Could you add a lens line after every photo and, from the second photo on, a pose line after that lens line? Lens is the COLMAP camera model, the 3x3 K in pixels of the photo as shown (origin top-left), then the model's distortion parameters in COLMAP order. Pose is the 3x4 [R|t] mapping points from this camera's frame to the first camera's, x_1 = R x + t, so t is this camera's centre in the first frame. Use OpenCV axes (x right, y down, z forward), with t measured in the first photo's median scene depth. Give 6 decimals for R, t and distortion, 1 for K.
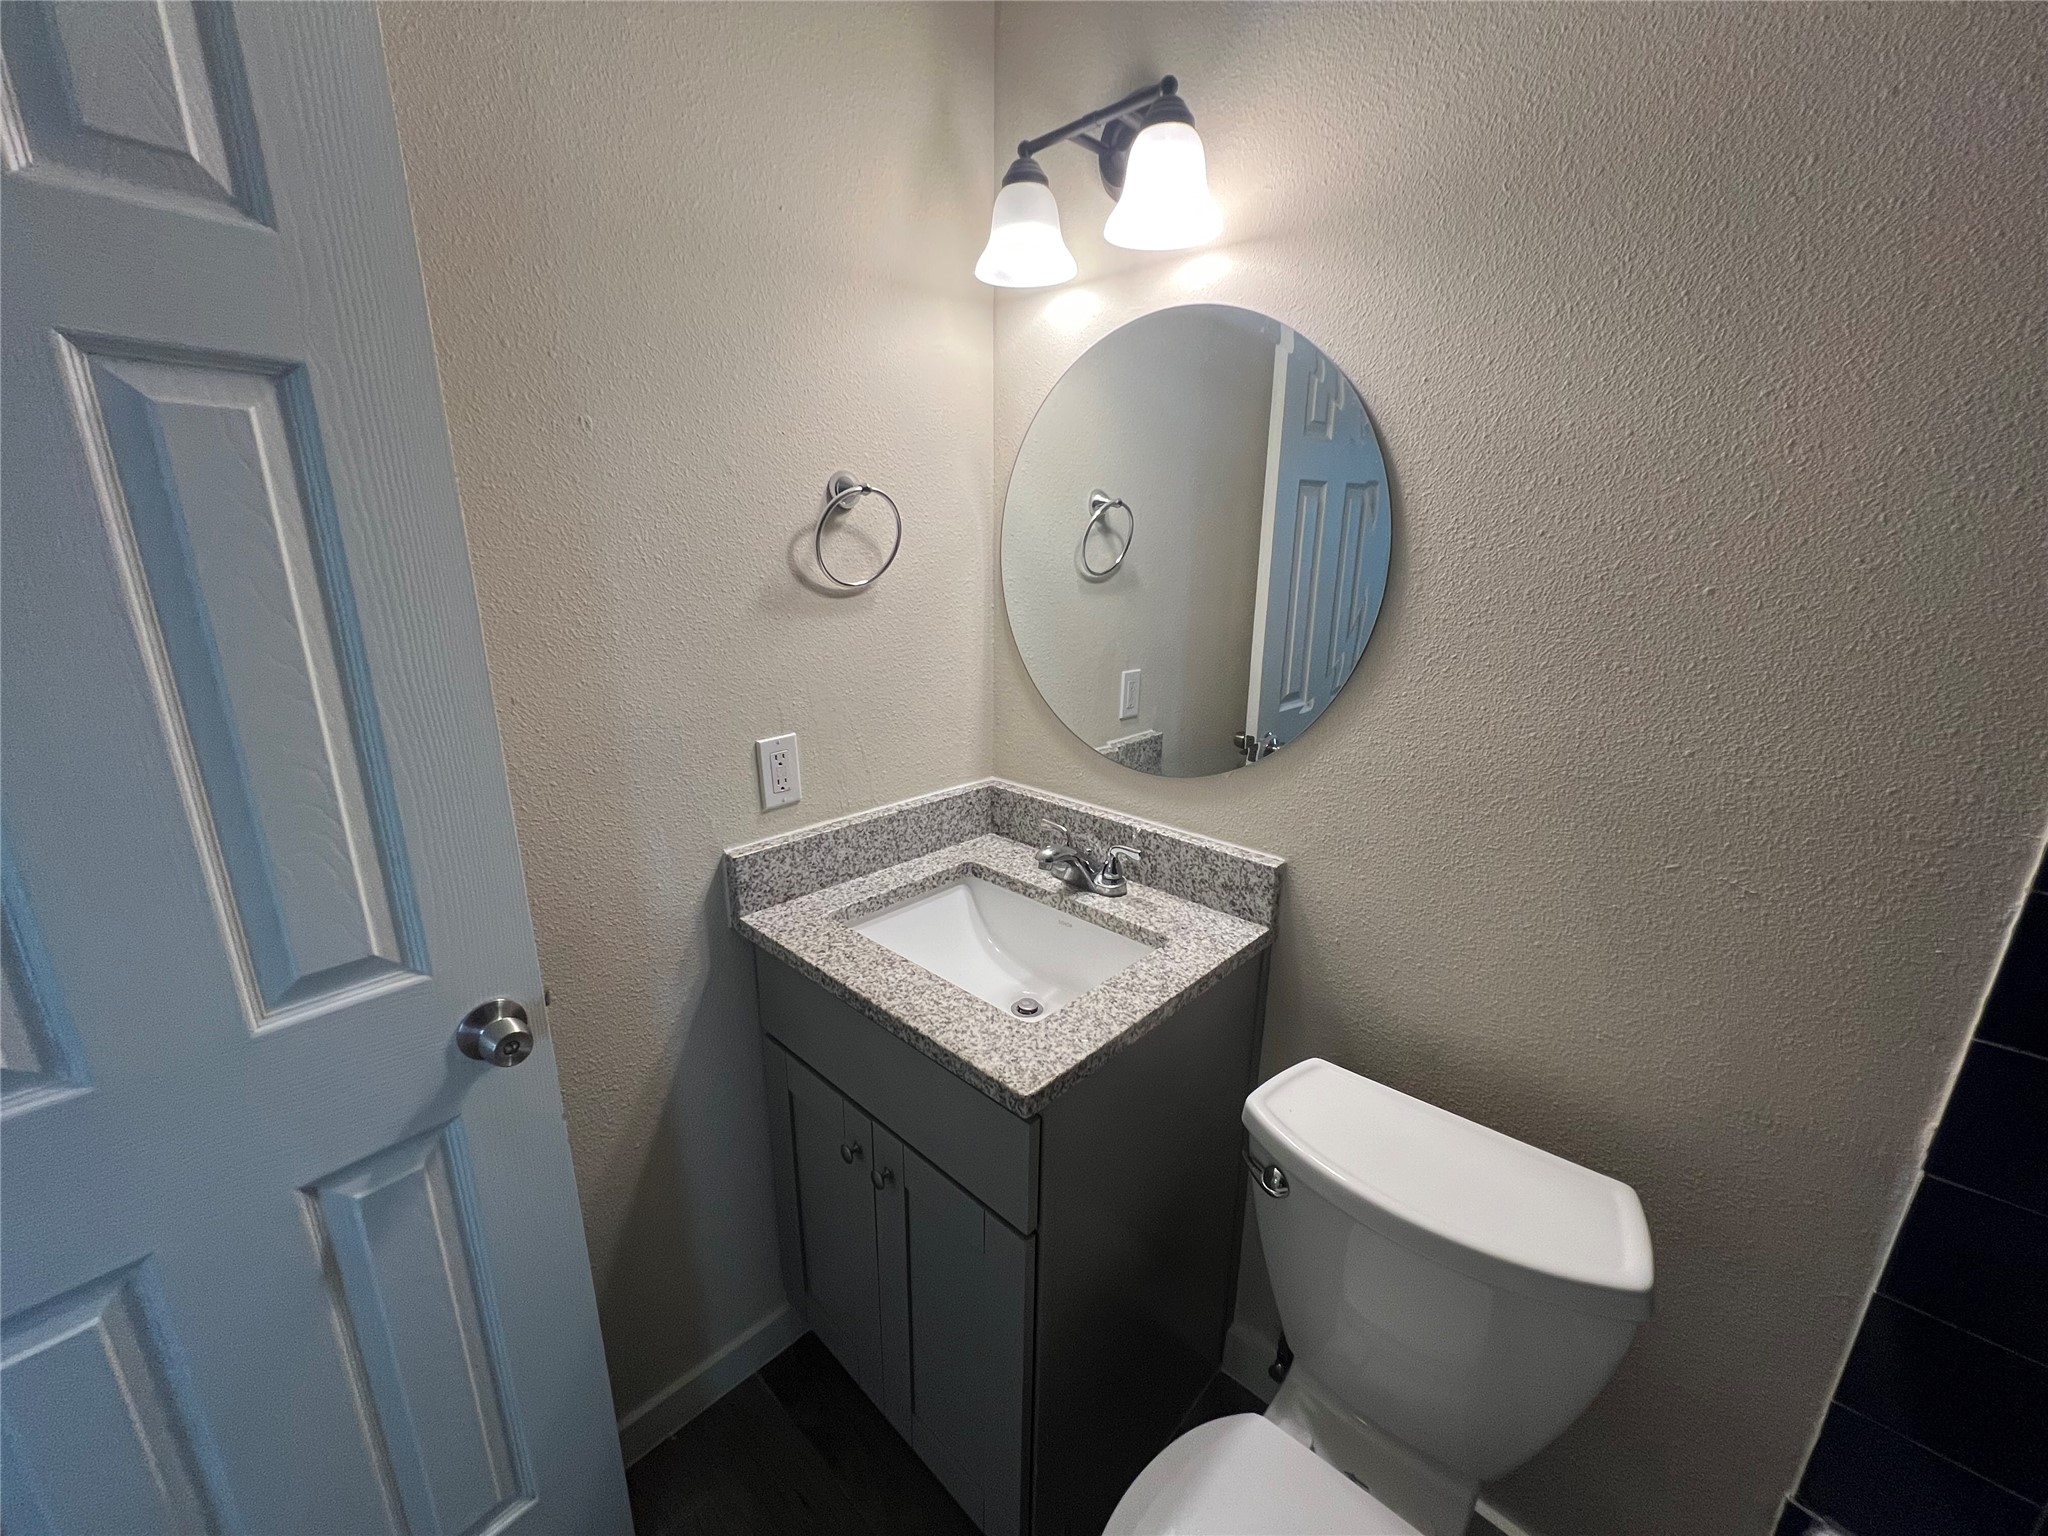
lens RADIAL K [[821.3, 0, 1026.0], [0, 821.3, 776.8], [0, 0, 1]] dist [0.009461, -0.000057]
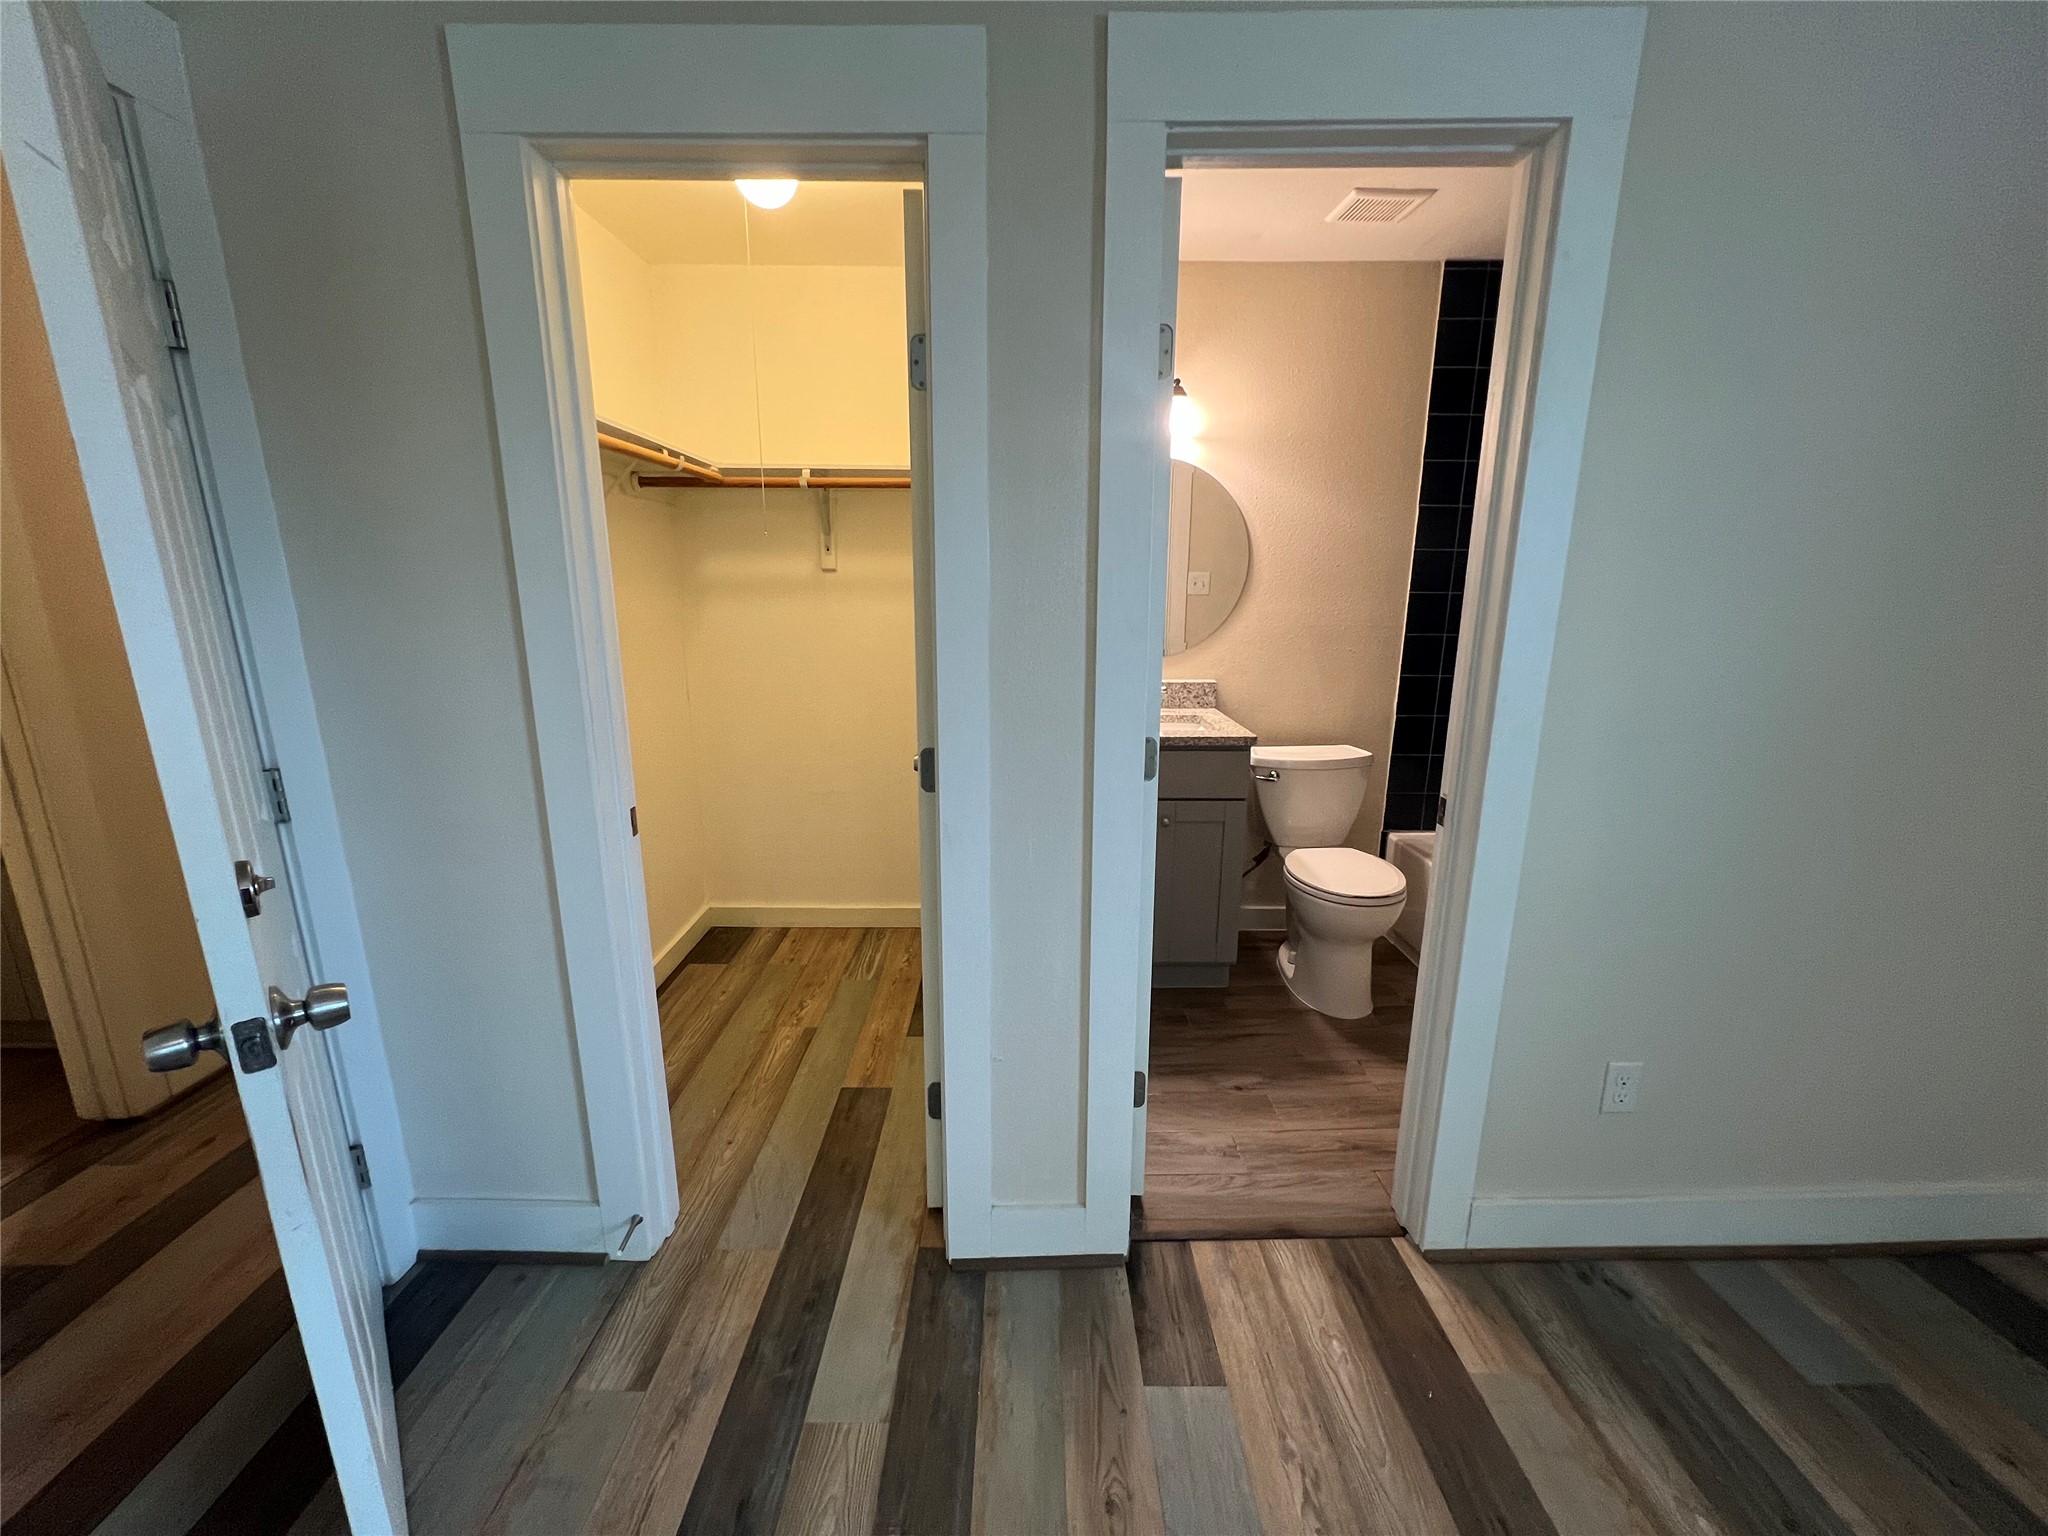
lens RADIAL K [[799.2, 0, 1027.0], [0, 799.2, 776.2], [0, 0, 1]] dist [-0.001408, -0.000446]
pose [[0.719842, -0.169423, 0.673144, -2.260198], [0.197042, 0.979738, 0.035878, 0.239796], [-0.665584, 0.106811, 0.738640, -0.475700]]
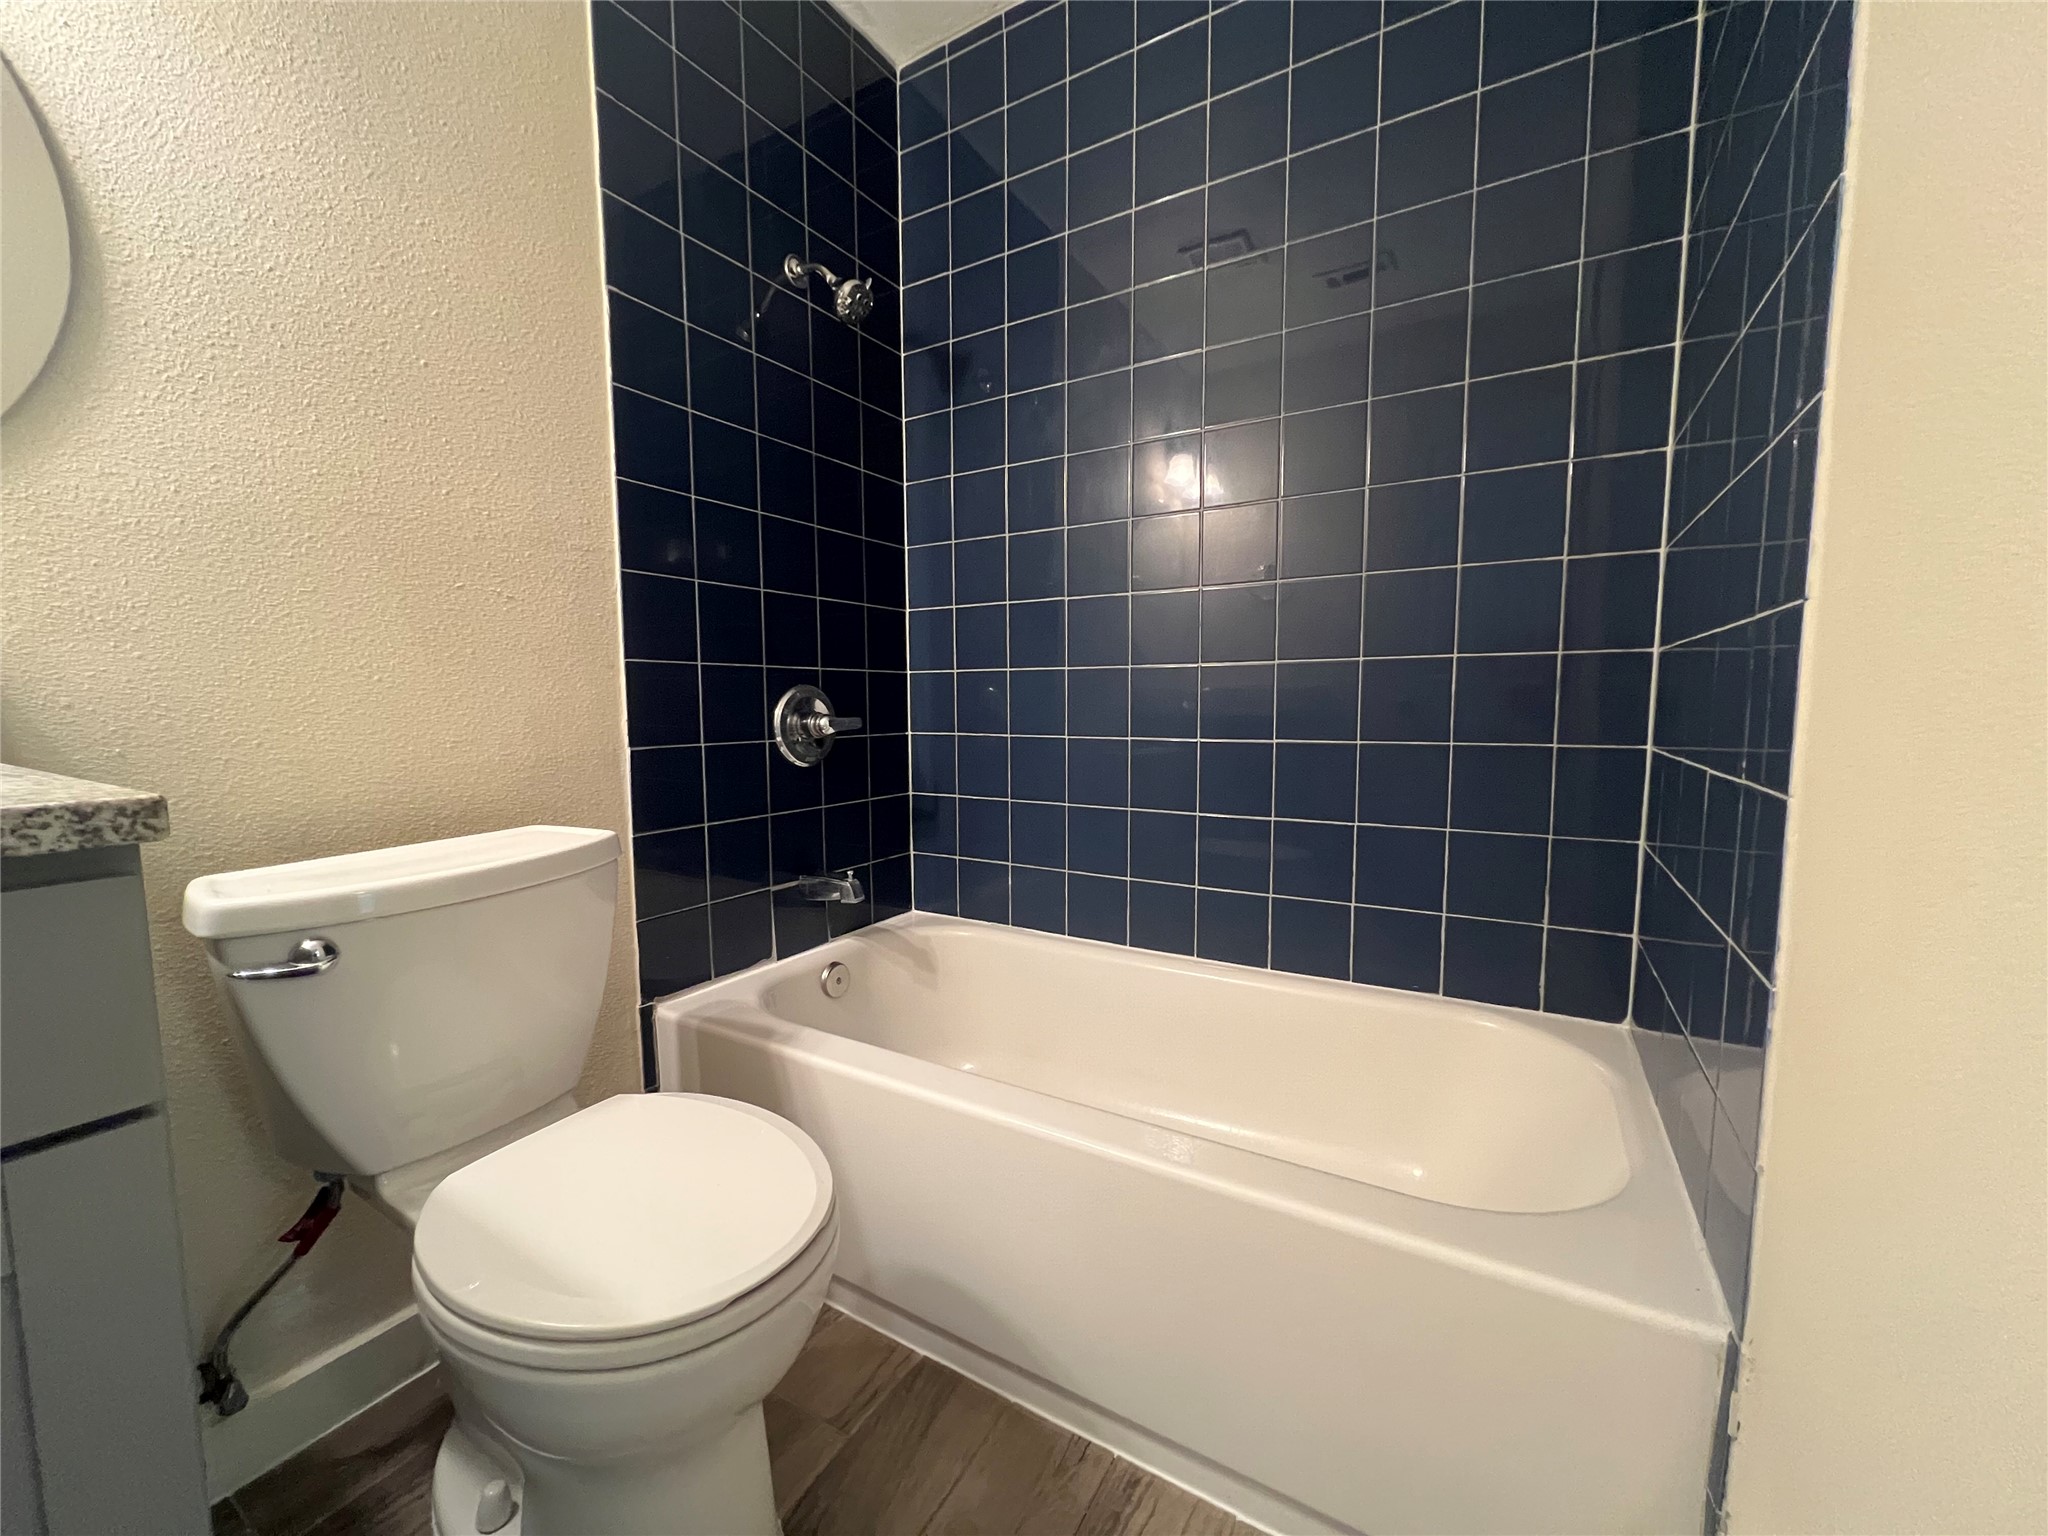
lens RADIAL K [[821.3, 0, 1018.6], [0, 821.3, 771.6], [0, 0, 1]] dist [0.009461, -0.000057]
pose [[-0.204330, -0.096367, 0.974147, -0.652589], [0.283045, 0.946819, 0.153033, 0.412332], [-0.937088, 0.306997, -0.166188, 0.453482]]
